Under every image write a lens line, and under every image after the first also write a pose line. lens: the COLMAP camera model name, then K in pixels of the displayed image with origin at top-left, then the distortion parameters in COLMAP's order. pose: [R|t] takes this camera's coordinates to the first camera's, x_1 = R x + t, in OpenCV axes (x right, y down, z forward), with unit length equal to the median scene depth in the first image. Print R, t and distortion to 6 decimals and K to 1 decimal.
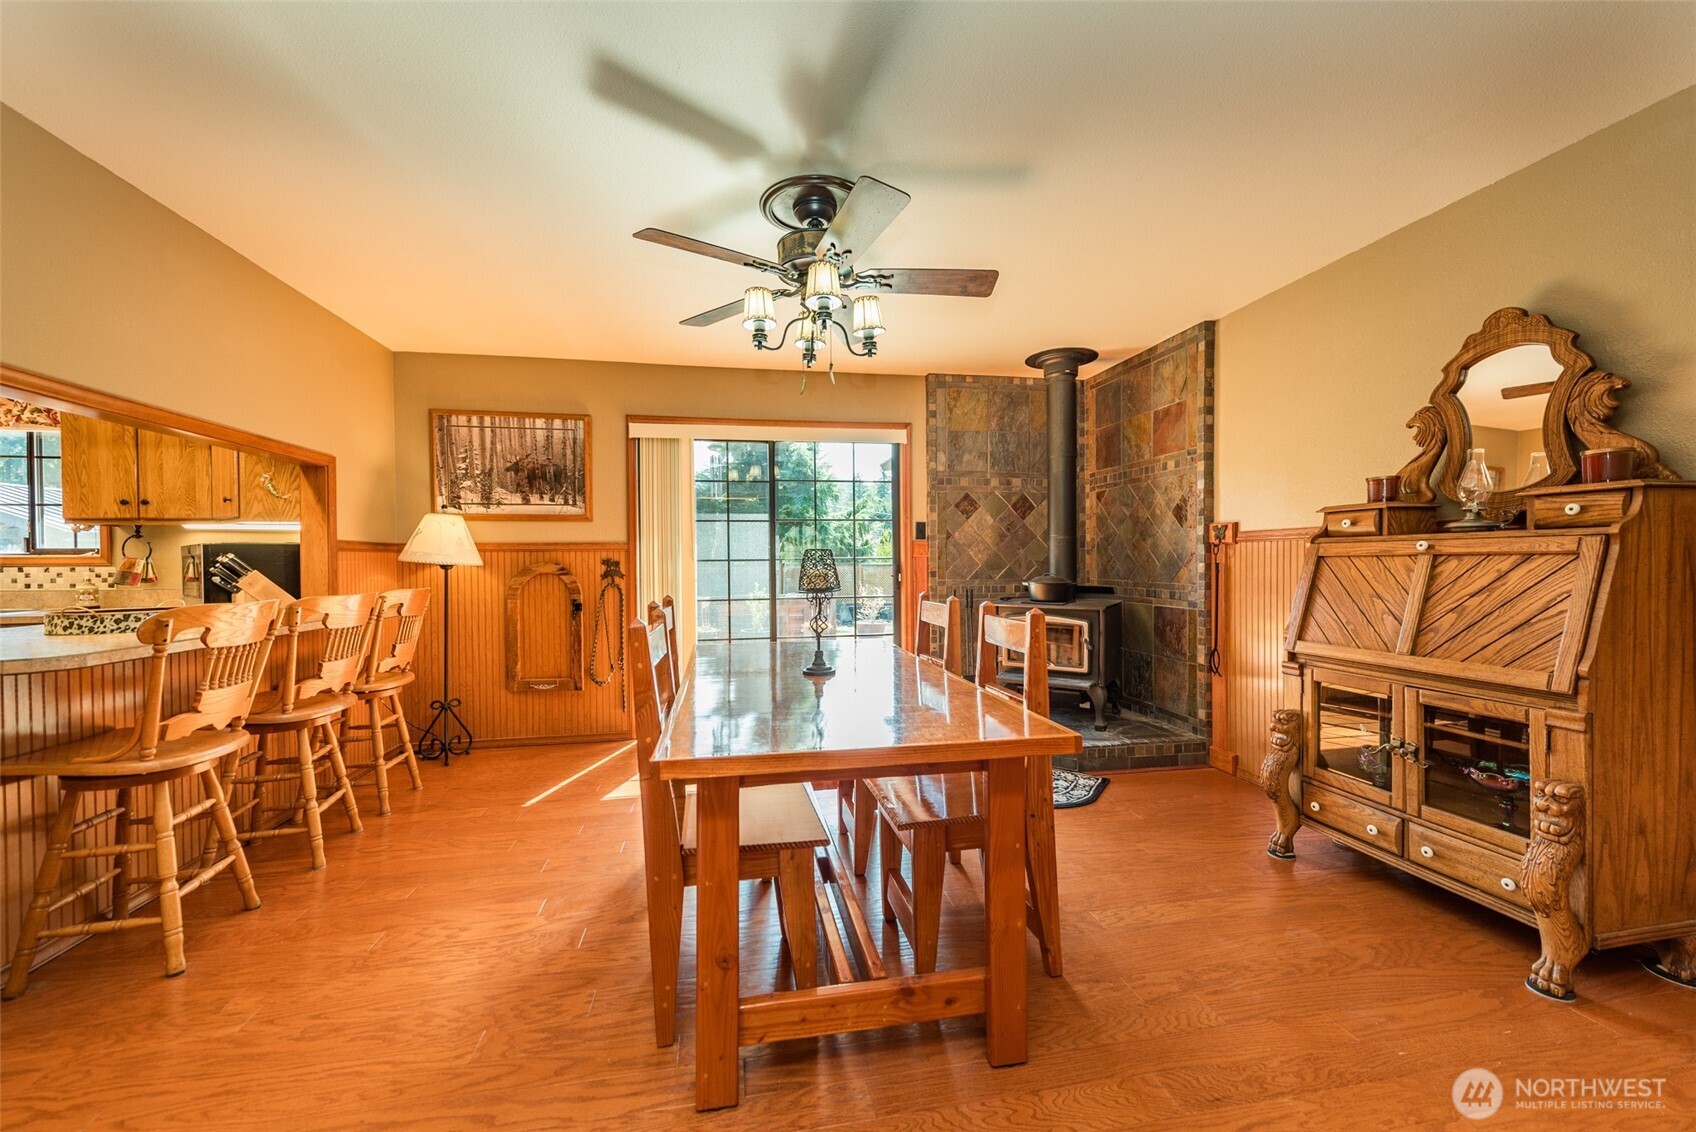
lens RADIAL K [[664.4, 0, 844.4], [0, 664.4, 570.0], [0, 0, 1]] dist [0.005689, -0.002282]
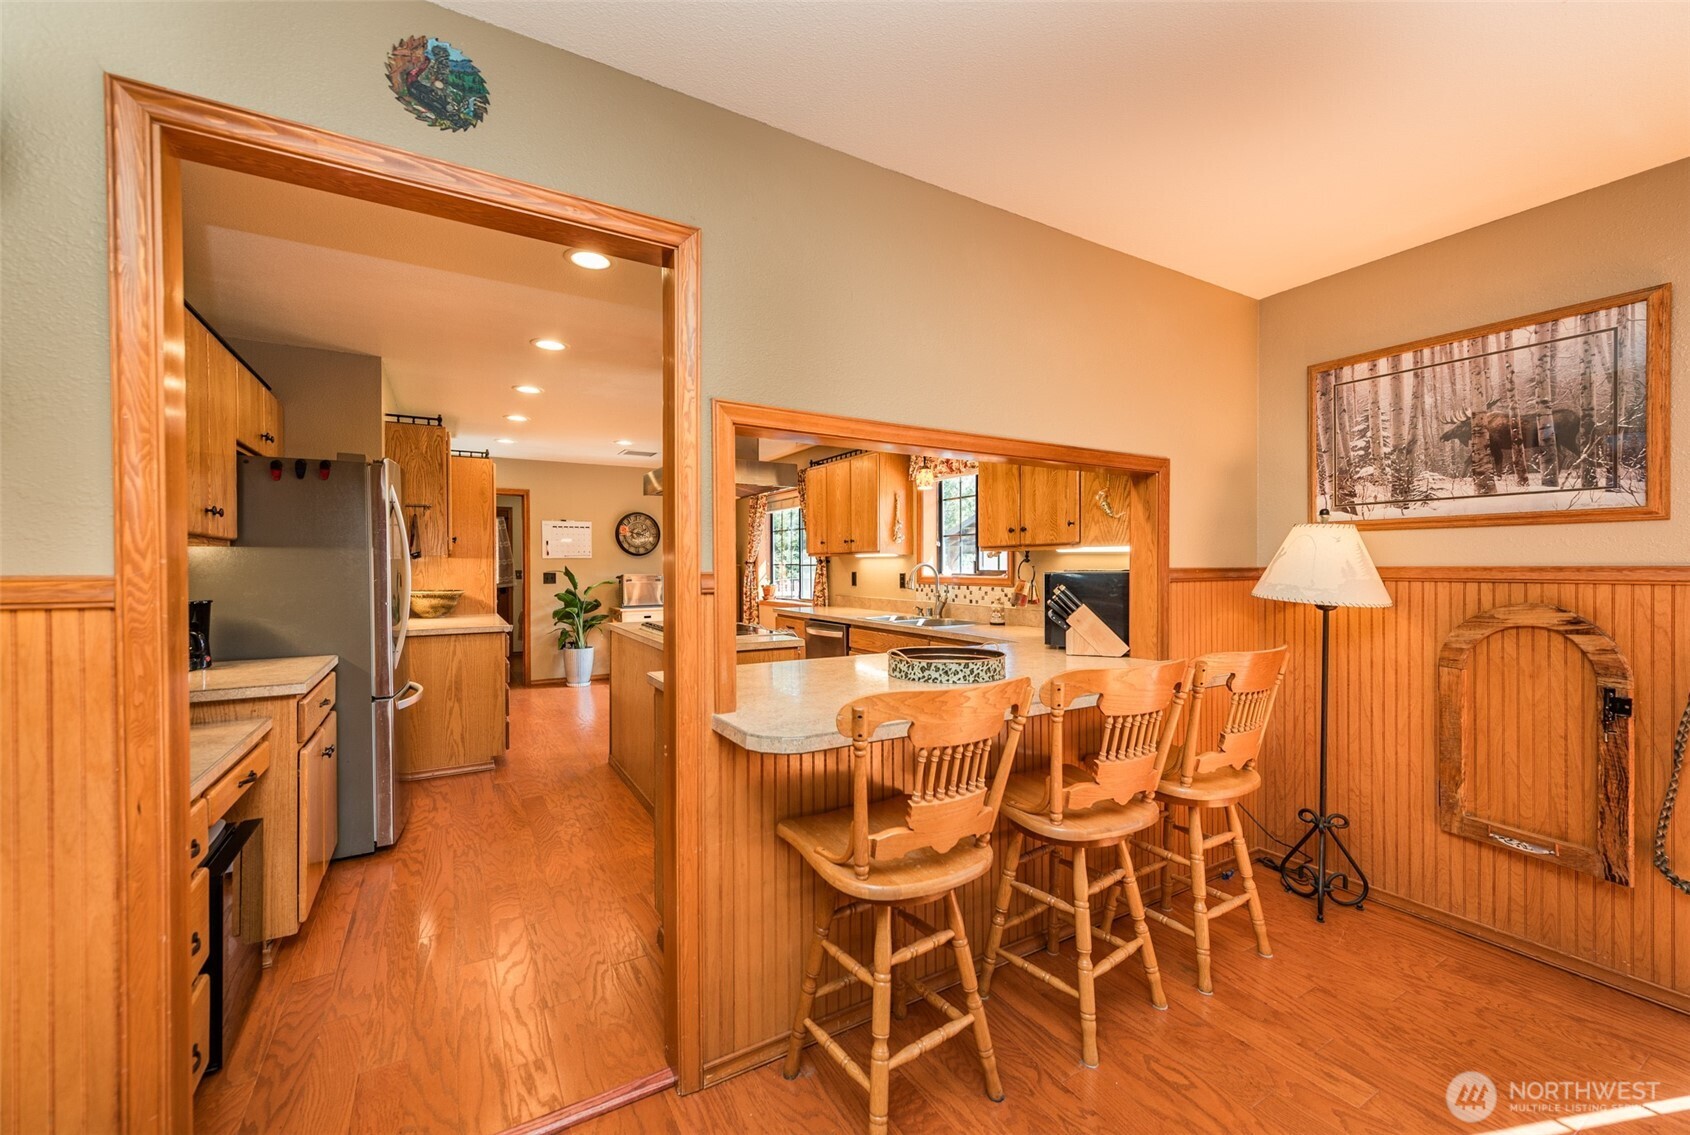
lens RADIAL K [[662.0, 0, 842.6], [0, 662.0, 570.5], [0, 0, 1]] dist [0.005689, -0.002282]
pose [[0.338816, 0.014277, -0.940744, -0.151787], [-0.009106, 0.999888, 0.011895, -0.040882], [0.940809, 0.004537, 0.338908, 0.336228]]
